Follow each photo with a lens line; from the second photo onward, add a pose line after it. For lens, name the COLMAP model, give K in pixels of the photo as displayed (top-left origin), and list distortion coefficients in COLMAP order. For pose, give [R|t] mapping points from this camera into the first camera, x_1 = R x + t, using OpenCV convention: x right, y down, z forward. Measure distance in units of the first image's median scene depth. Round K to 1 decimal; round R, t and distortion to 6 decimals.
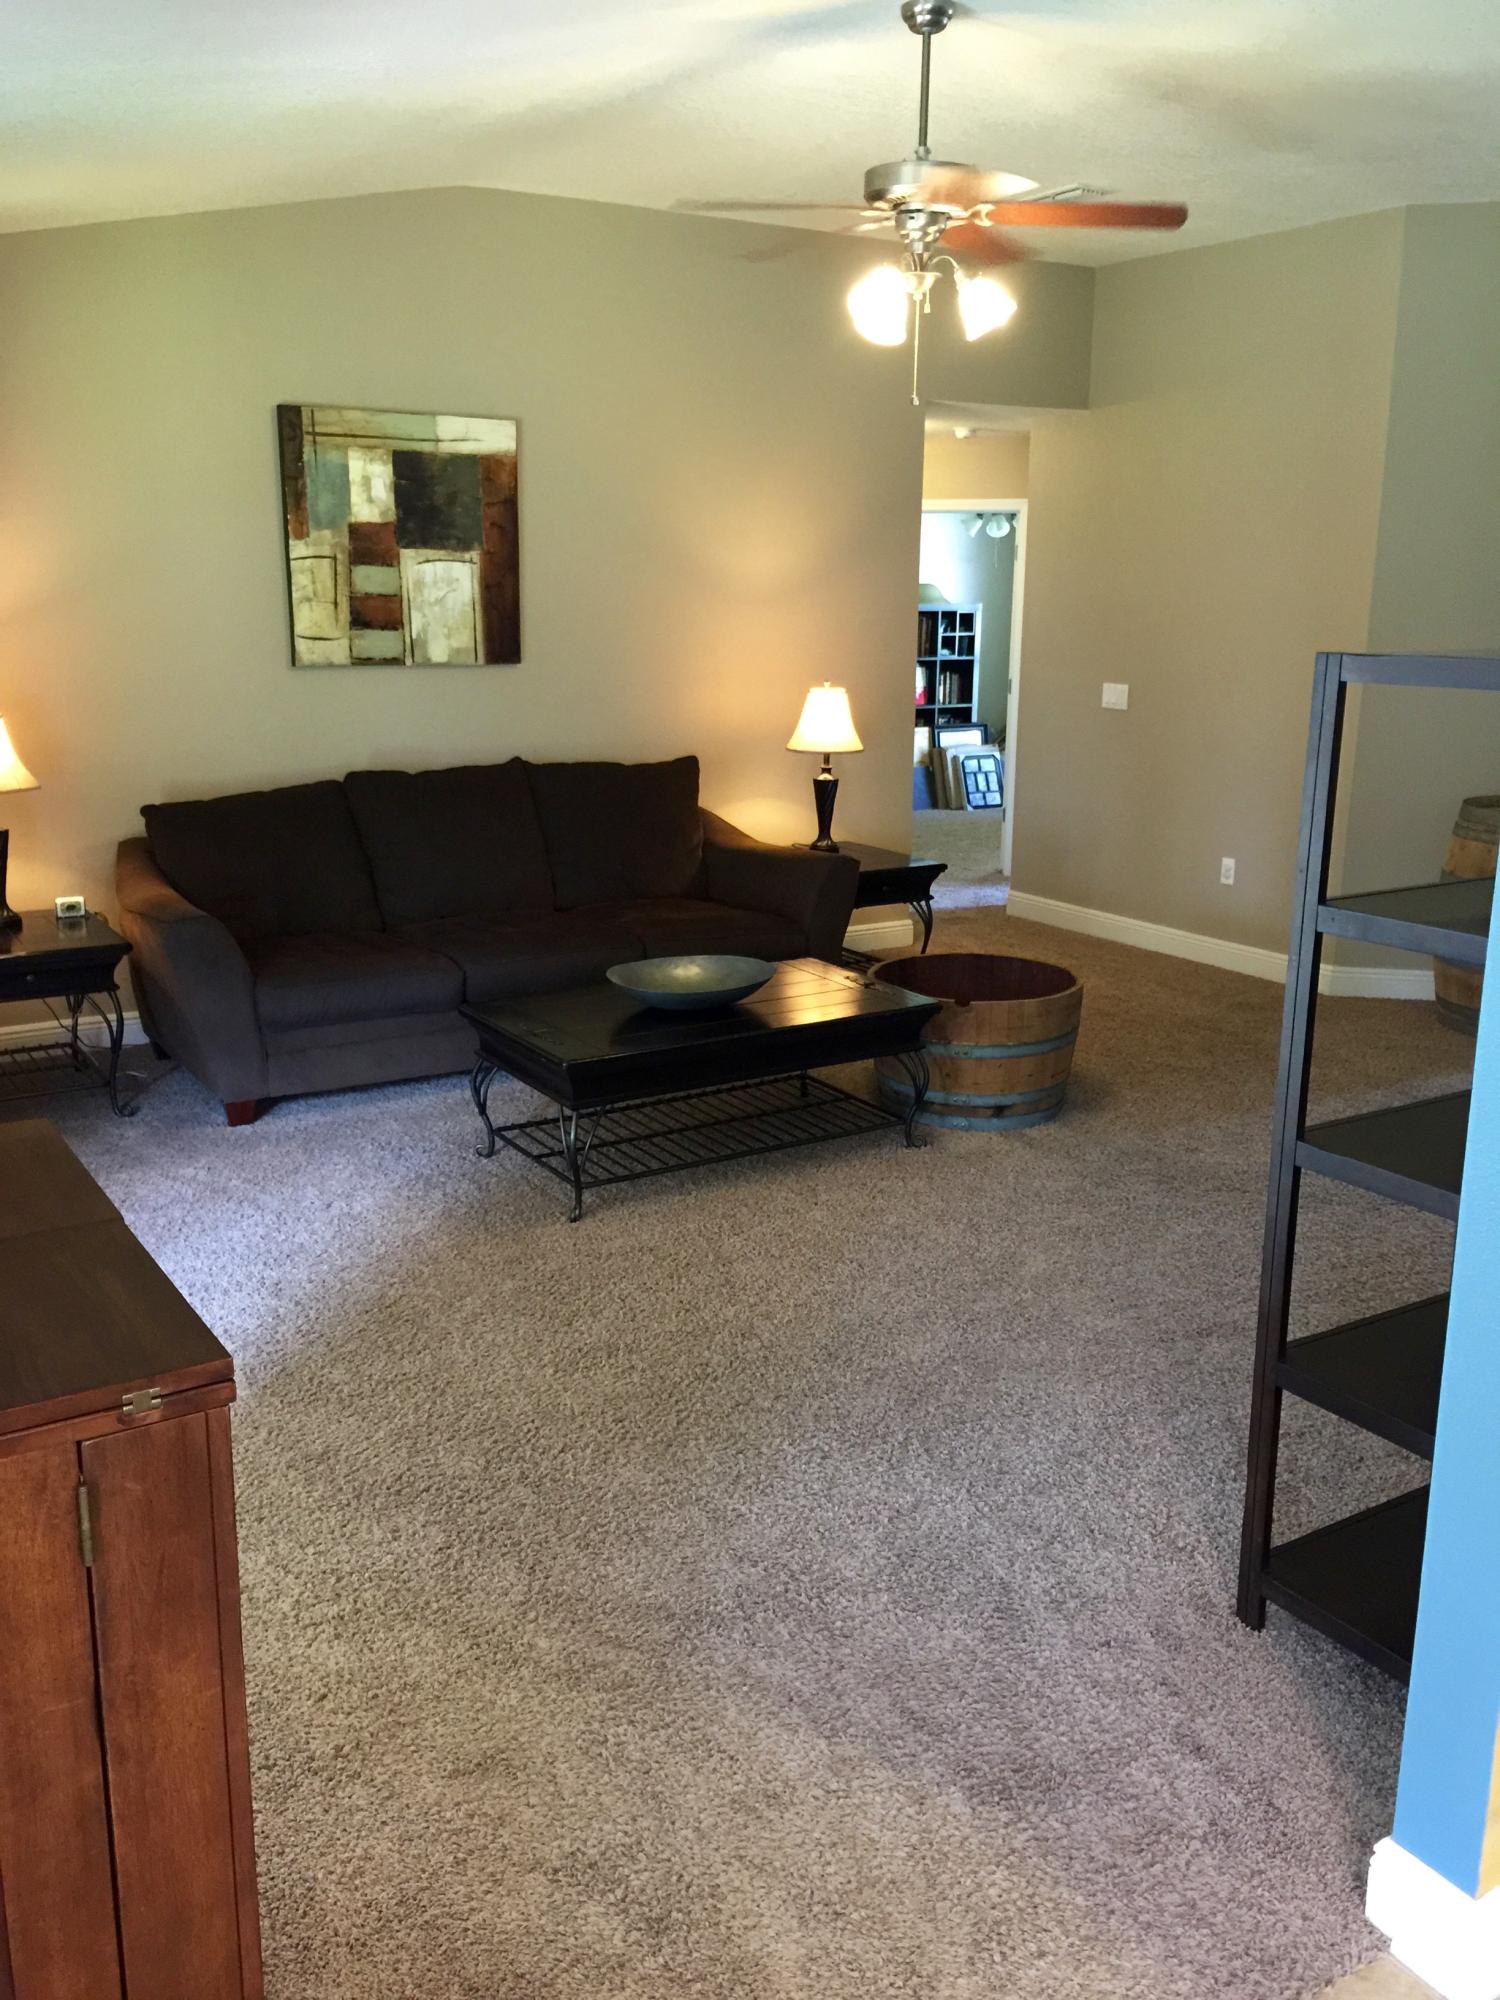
lens RADIAL K [[1715.0, 0, 733.9], [0, 1715.0, 988.5], [0, 0, 1]] dist [0.055399, -0.044419]
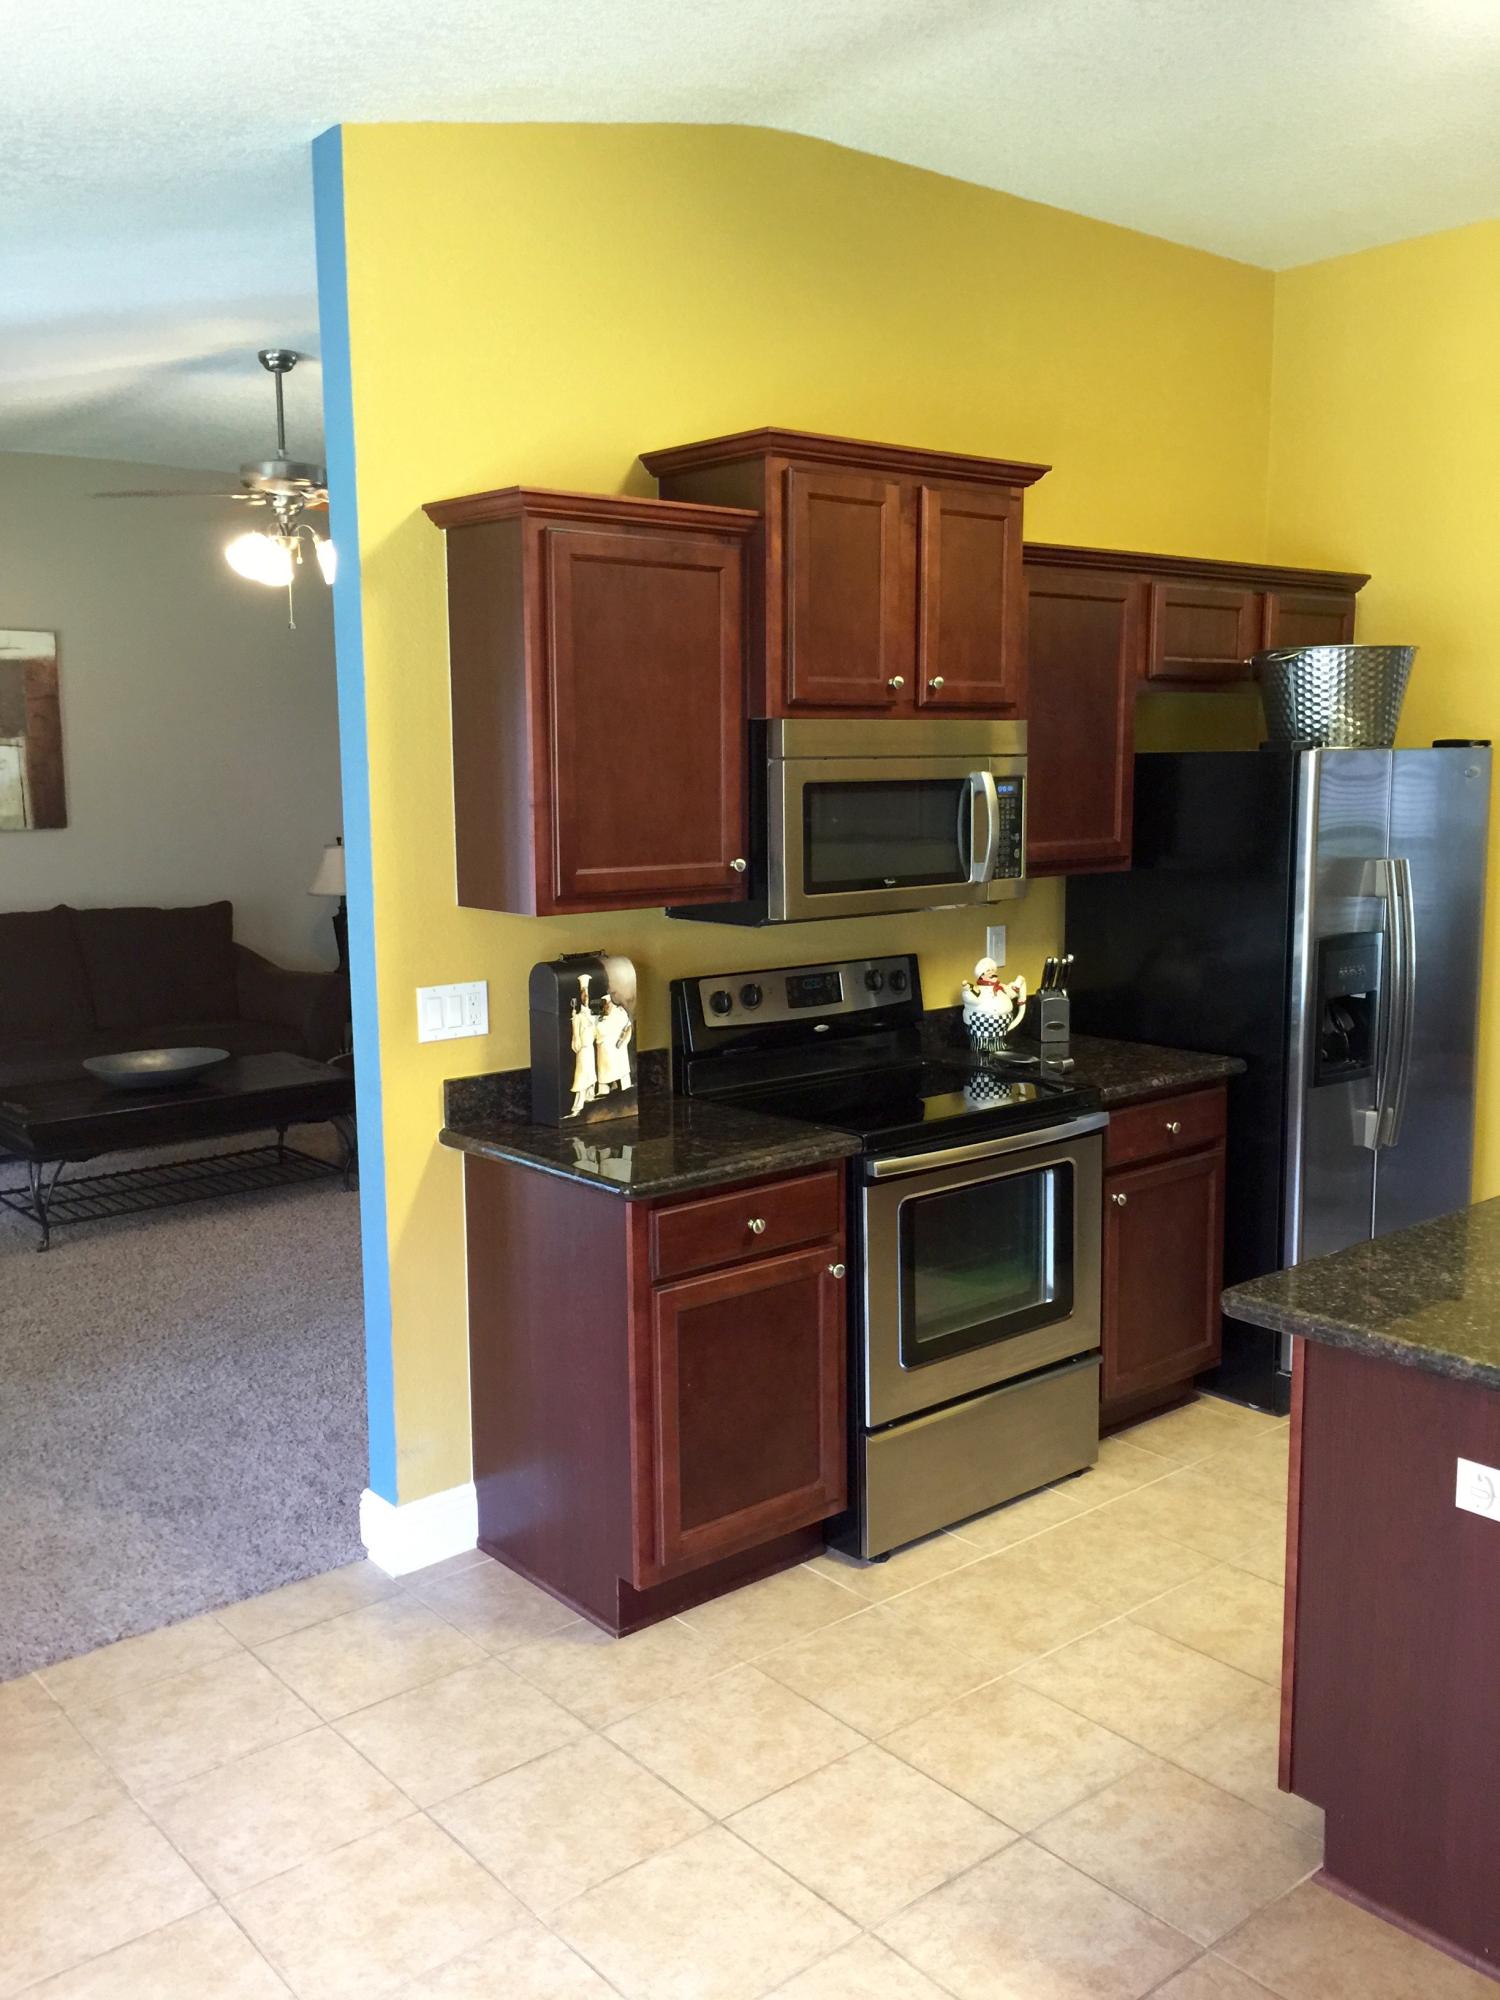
lens RADIAL K [[1715.0, 0, 754.0], [0, 1715.0, 1005.4], [0, 0, 1]] dist [0.055399, -0.044419]
pose [[0.988989, -0.039762, 0.142550, 0.184925], [0.052053, 0.995142, -0.083561, 0.063790], [-0.138535, 0.090061, 0.986254, -0.260635]]
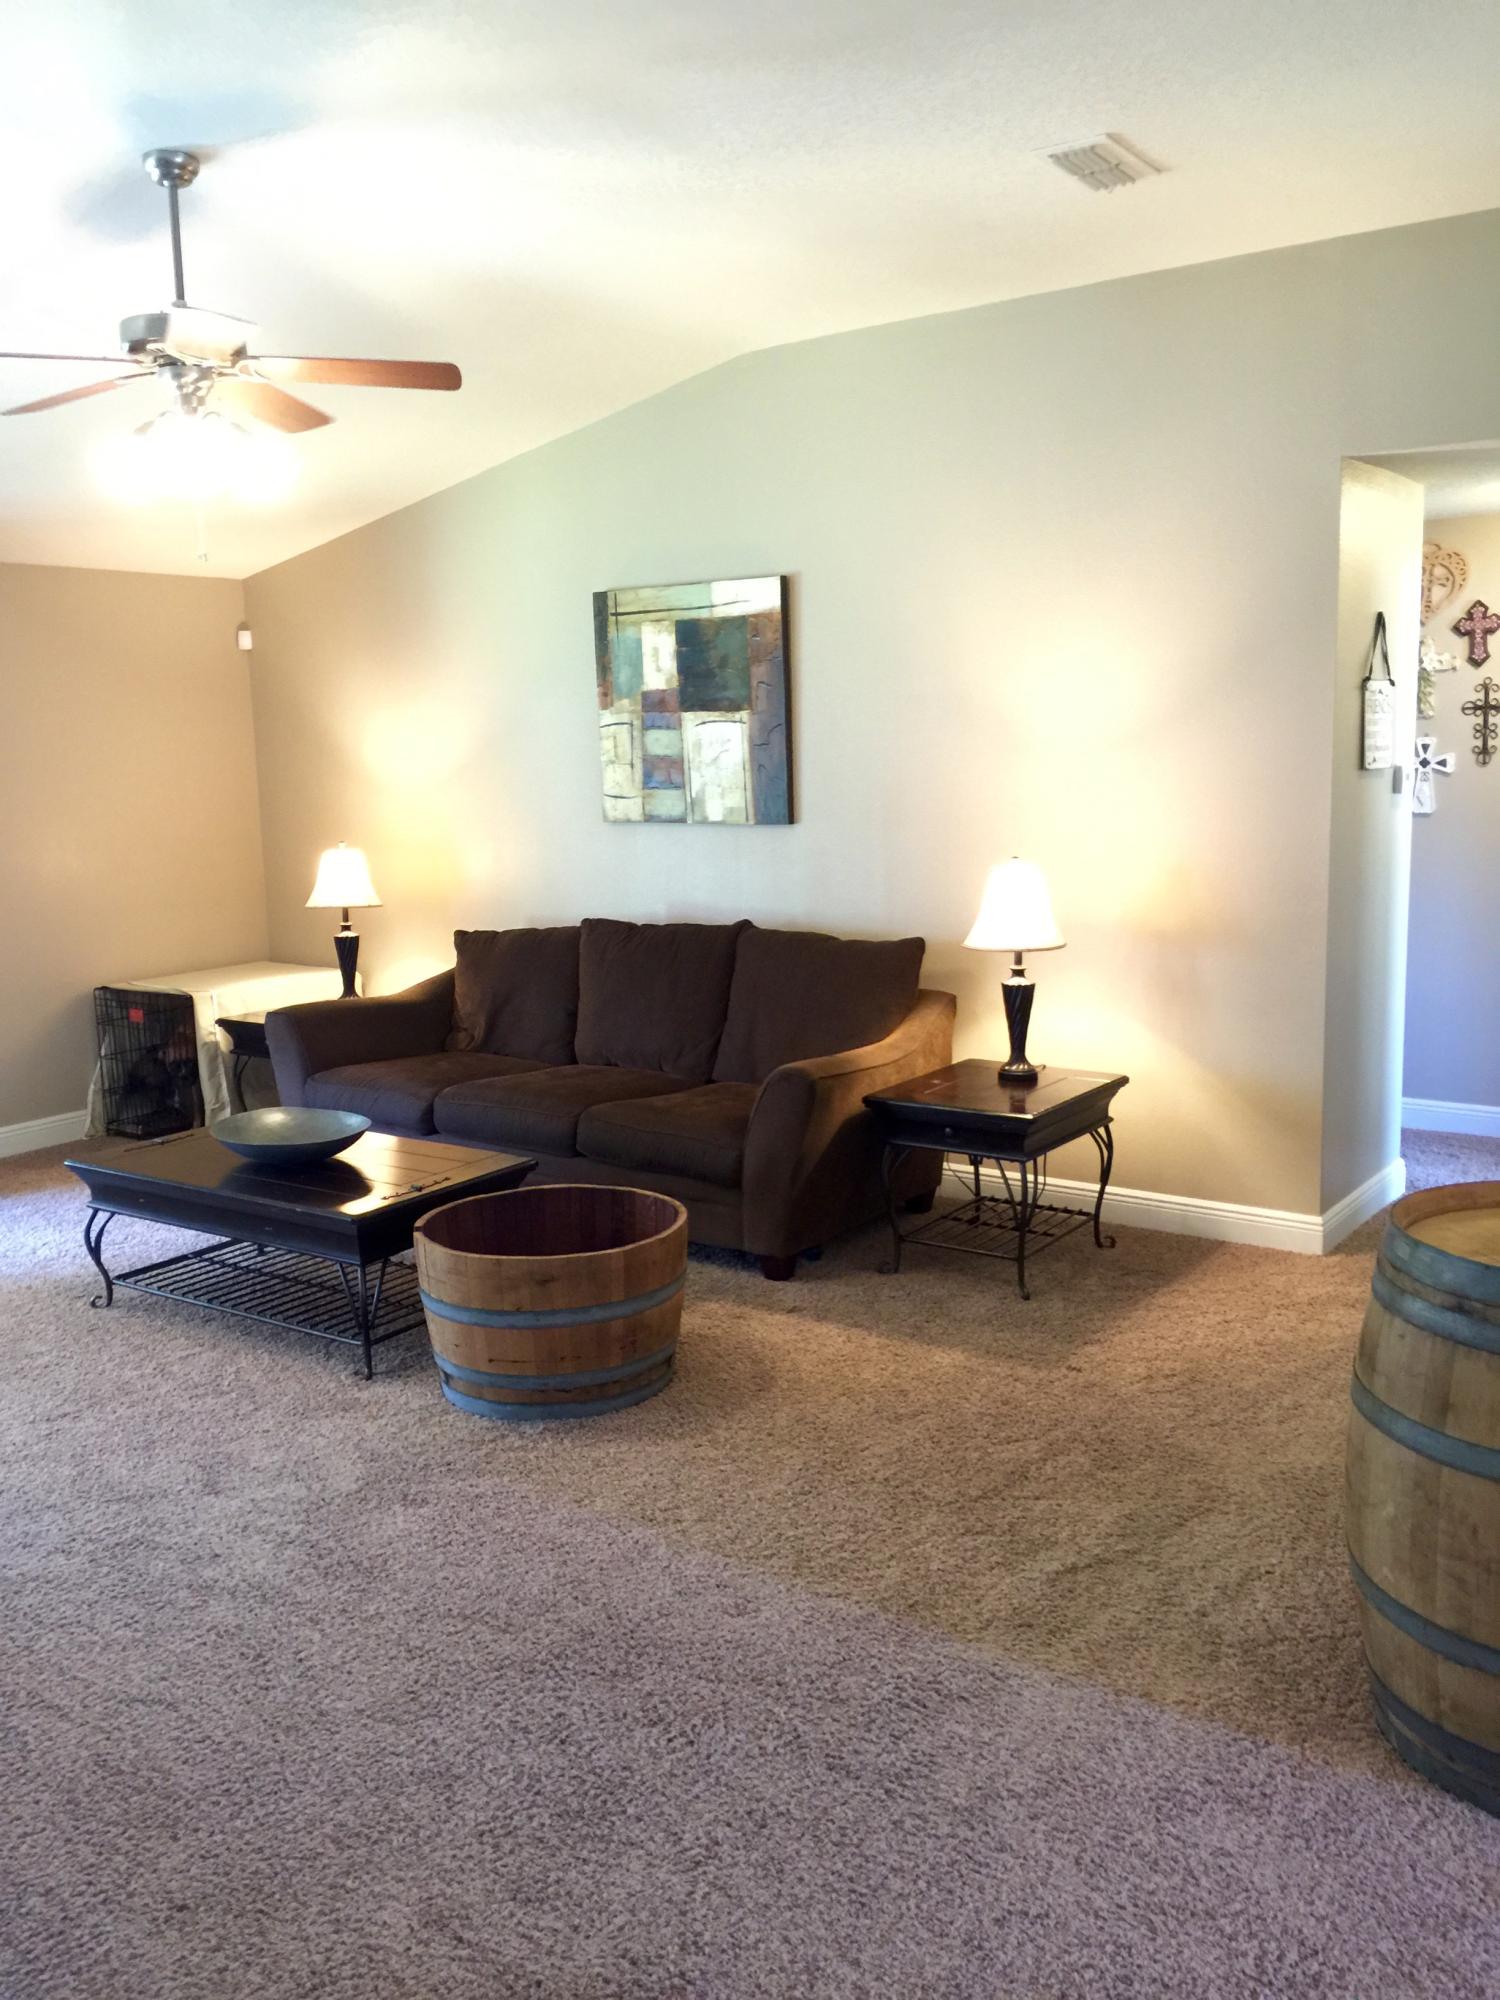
lens RADIAL K [[1715.0, 0, 742.4], [0, 1715.0, 942.2], [0, 0, 1]] dist [0.055399, -0.044419]
pose [[0.377696, 0.079989, -0.922468, 0.792524], [-0.202597, 0.979260, 0.001962, -0.131740], [0.903493, 0.186148, 0.386068, 0.671950]]
